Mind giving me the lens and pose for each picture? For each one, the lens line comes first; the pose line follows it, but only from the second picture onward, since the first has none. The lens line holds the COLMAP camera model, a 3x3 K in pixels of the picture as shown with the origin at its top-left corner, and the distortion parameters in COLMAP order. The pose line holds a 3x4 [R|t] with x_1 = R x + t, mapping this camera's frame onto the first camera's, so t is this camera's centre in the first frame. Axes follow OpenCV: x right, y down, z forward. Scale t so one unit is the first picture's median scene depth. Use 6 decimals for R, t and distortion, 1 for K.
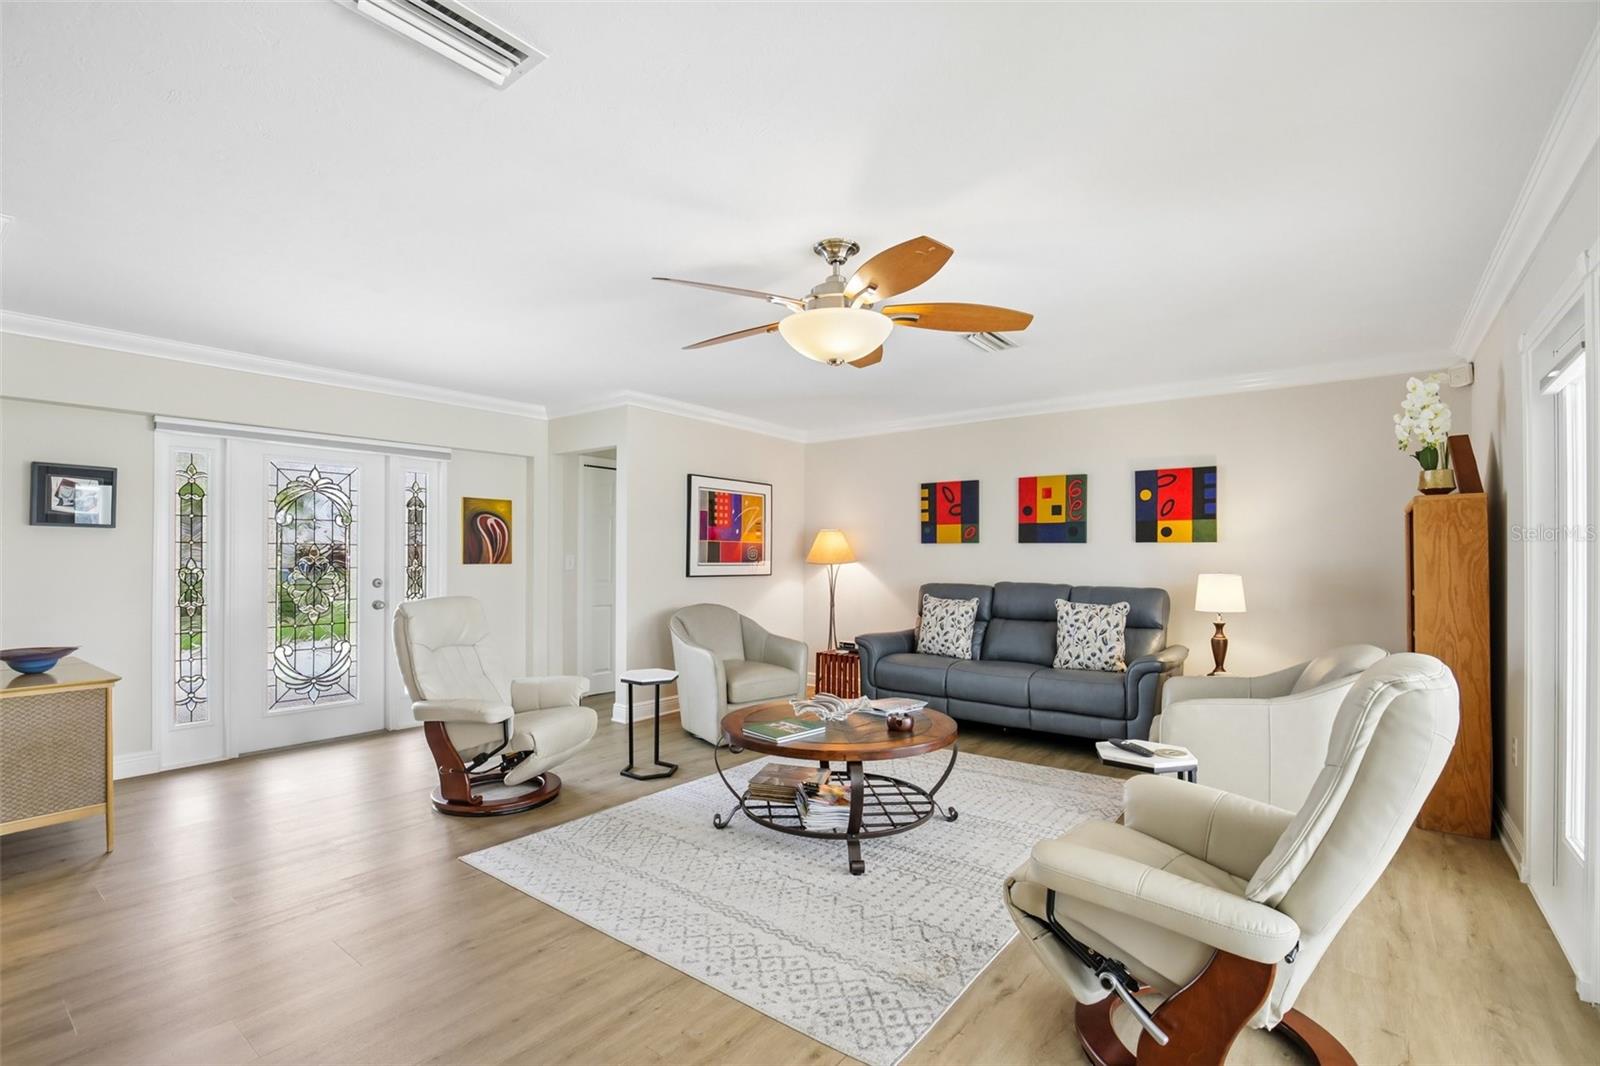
lens RADIAL K [[727.9, 0, 789.6], [0, 727.9, 544.2], [0, 0, 1]] dist [-0.013996, 0.005471]
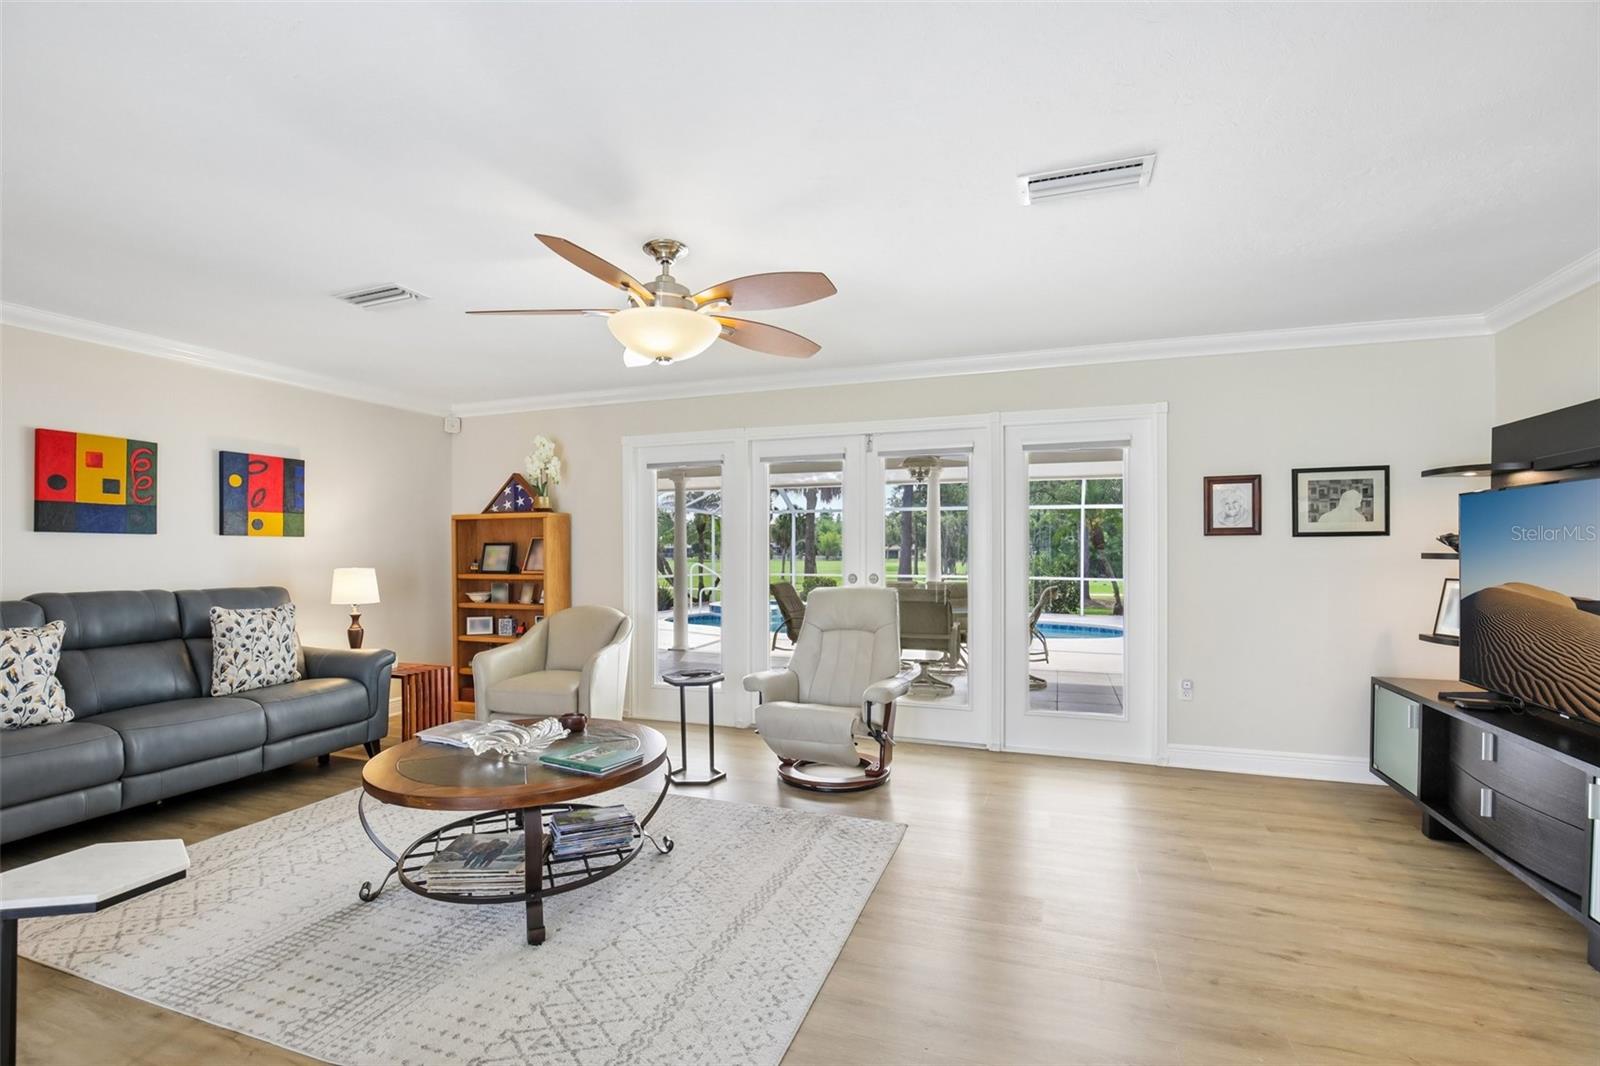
lens RADIAL K [[727.9, 0, 790.0], [0, 727.9, 543.7], [0, 0, 1]] dist [-0.013996, 0.005471]
pose [[-0.294725, 0.007084, 0.955556, -0.553656], [-0.010949, 0.999882, -0.010789, 0.009890], [-0.955519, -0.013642, -0.294613, 0.653216]]
